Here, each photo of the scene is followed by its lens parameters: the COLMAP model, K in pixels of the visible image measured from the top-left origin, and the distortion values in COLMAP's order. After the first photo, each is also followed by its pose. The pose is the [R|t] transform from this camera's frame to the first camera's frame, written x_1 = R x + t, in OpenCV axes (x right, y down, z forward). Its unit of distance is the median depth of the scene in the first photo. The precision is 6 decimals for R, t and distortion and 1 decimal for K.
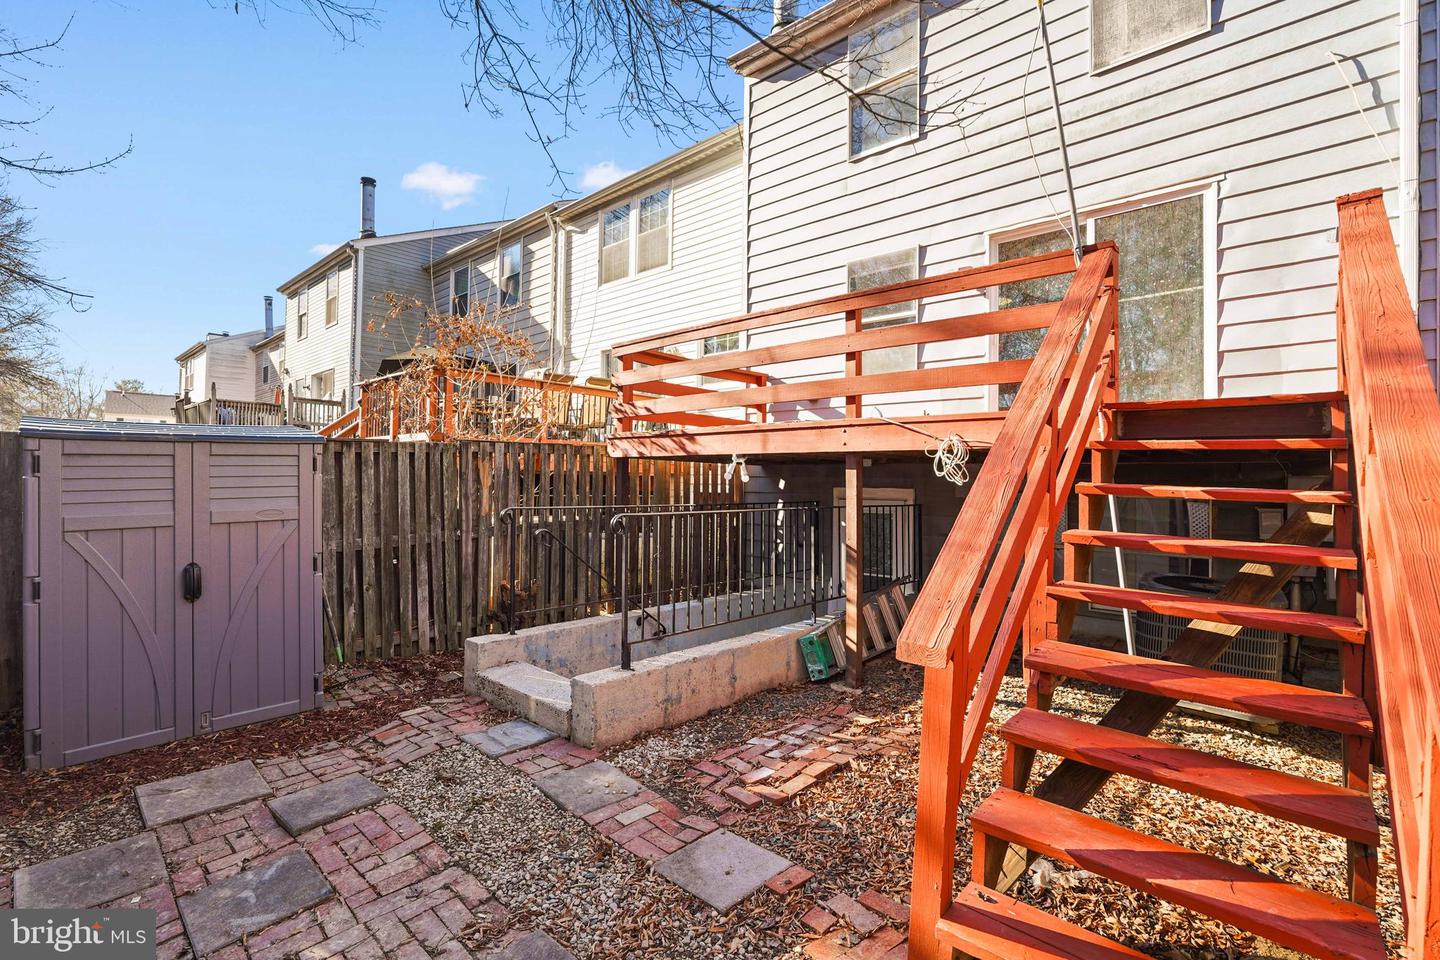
lens RADIAL K [[657.8, 0, 713.0], [0, 657.8, 479.9], [0, 0, 1]] dist [-0.001704, -0.000081]
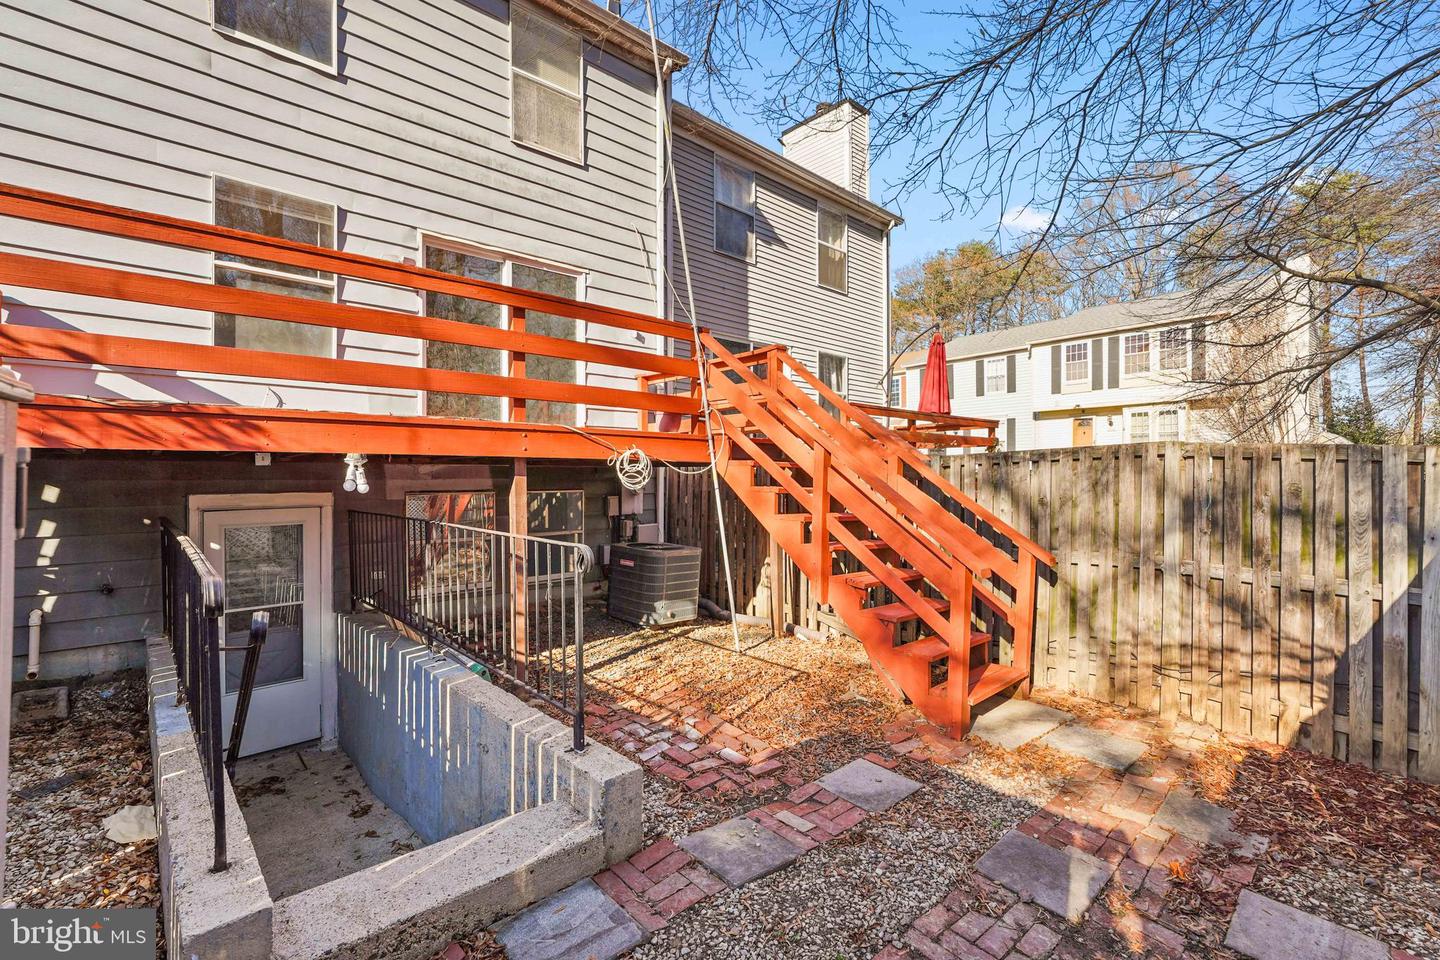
lens RADIAL K [[635.5, 0, 720.0], [0, 635.5, 480.0], [0, 0, 1]] dist [0.001197, 0.000380]
pose [[0.087238, -0.022783, 0.995927, -0.504743], [0.000672, 0.999740, 0.022811, -0.022496], [-0.996187, -0.001321, 0.087230, 0.469143]]
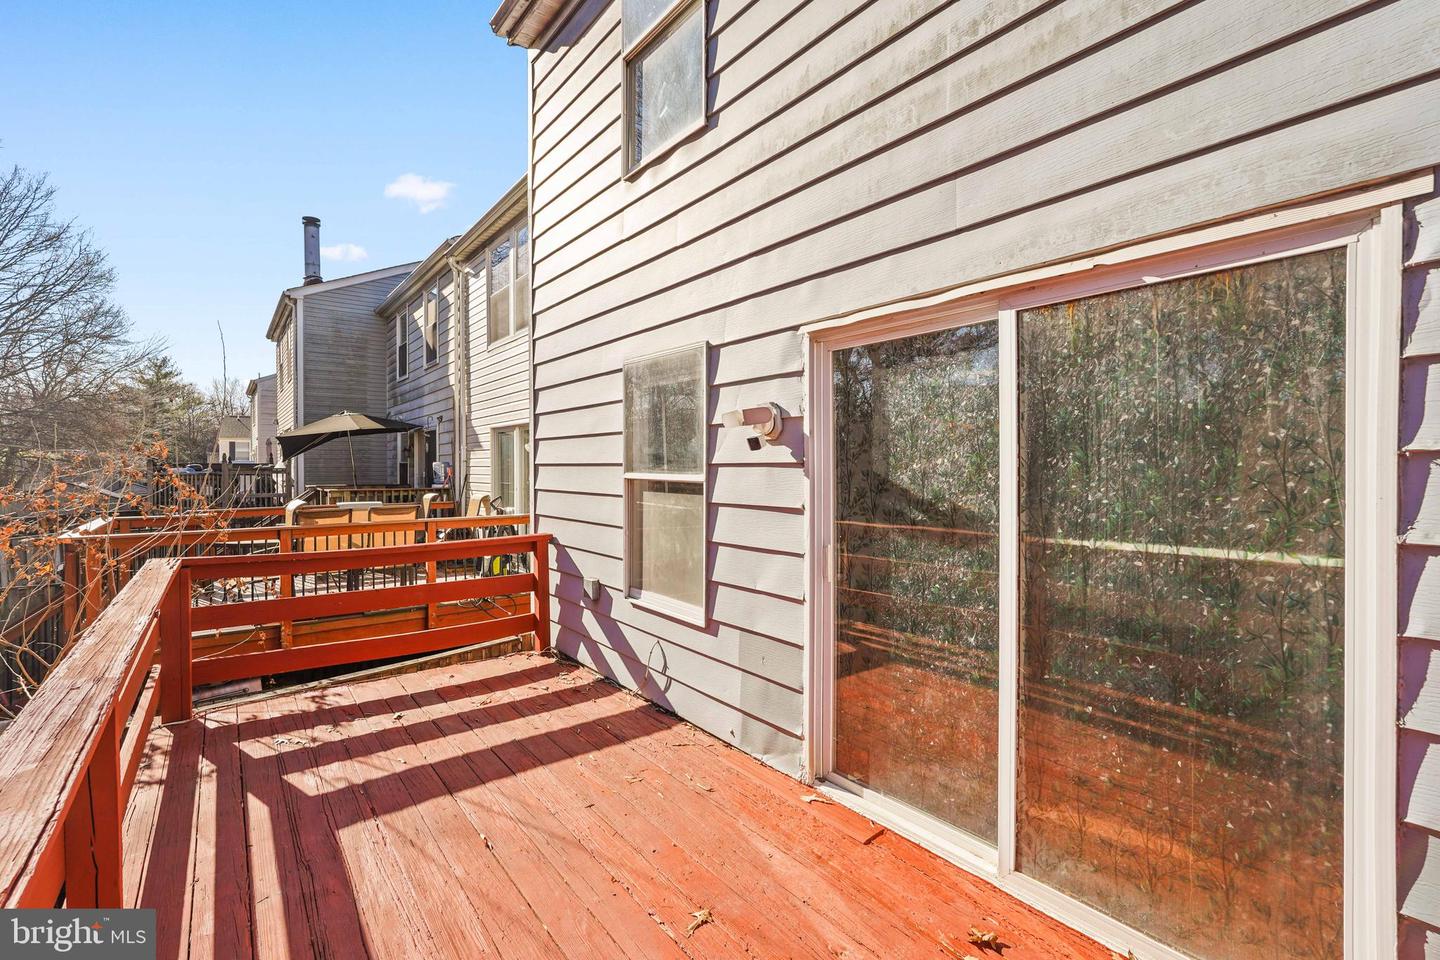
lens RADIAL K [[635.5, 0, 720.0], [0, 635.5, 480.0], [0, 0, 1]] dist [0.001197, 0.000380]
pose [[0.986690, -0.008099, -0.162409, 0.429261], [0.011803, 0.999691, 0.021856, -0.282750], [0.162182, -0.023482, 0.986481, 0.559653]]
